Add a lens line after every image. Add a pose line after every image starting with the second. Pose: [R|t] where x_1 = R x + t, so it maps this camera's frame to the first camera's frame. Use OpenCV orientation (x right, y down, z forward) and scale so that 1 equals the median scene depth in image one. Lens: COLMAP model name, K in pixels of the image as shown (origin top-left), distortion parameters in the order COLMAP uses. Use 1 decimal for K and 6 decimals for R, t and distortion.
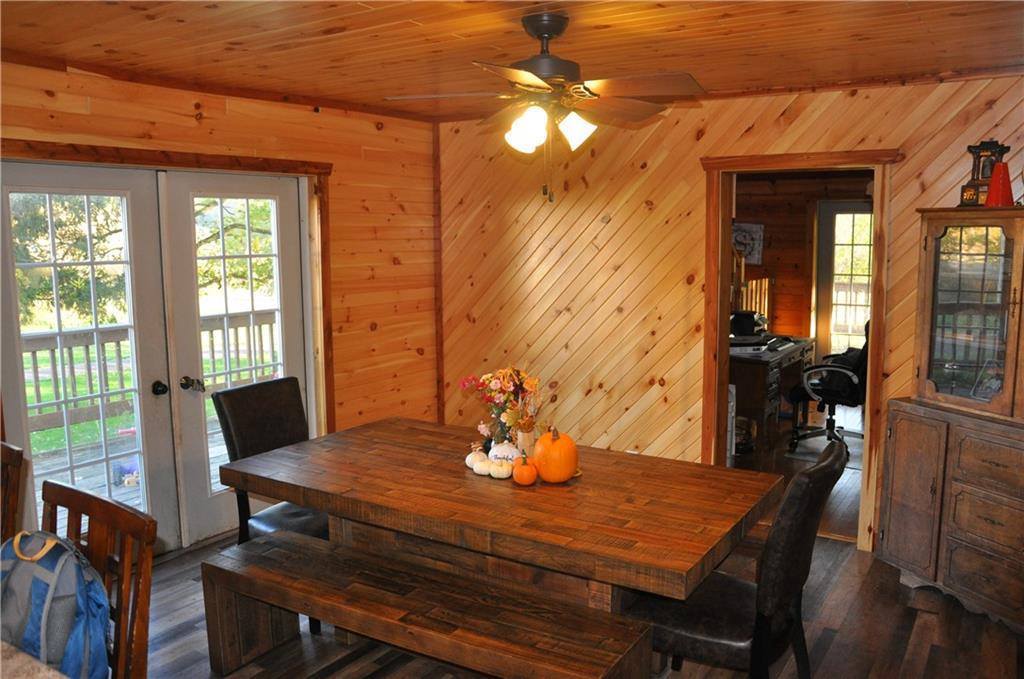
lens RADIAL K [[808.6, 0, 512.0], [0, 808.6, 339.5], [0, 0, 1]] dist [-0.157265, 0.129706]
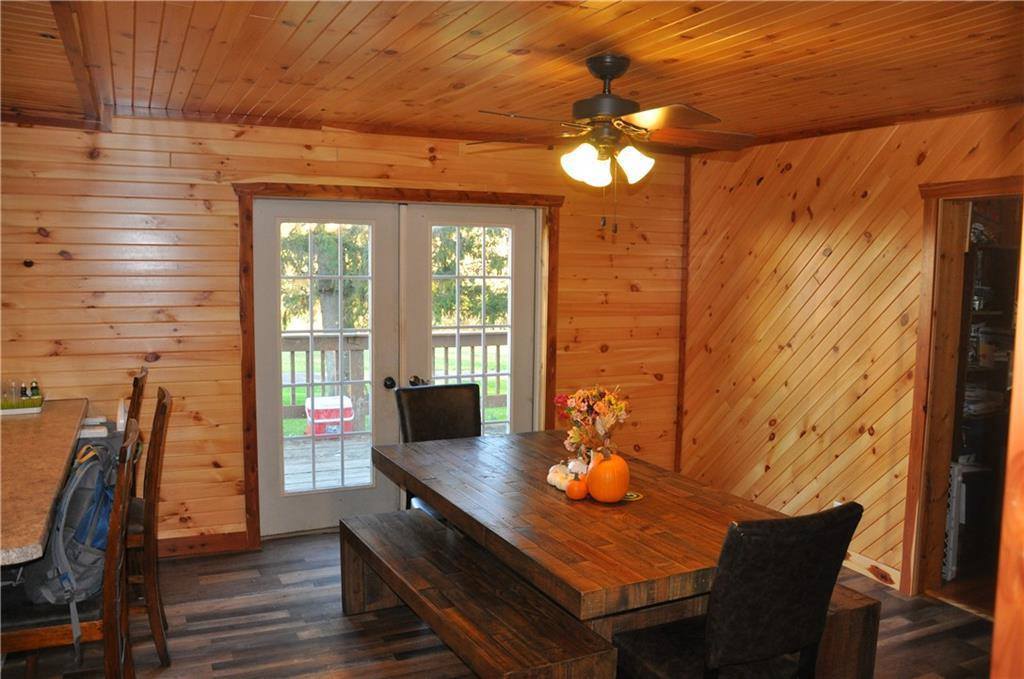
lens RADIAL K [[808.6, 0, 512.0], [0, 808.6, 339.5], [0, 0, 1]] dist [-0.157265, 0.129706]
pose [[0.858336, 0.067373, -0.508645, 0.276910], [-0.085211, 0.996293, -0.011829, -0.005152], [0.505963, 0.053496, 0.860895, 0.022673]]
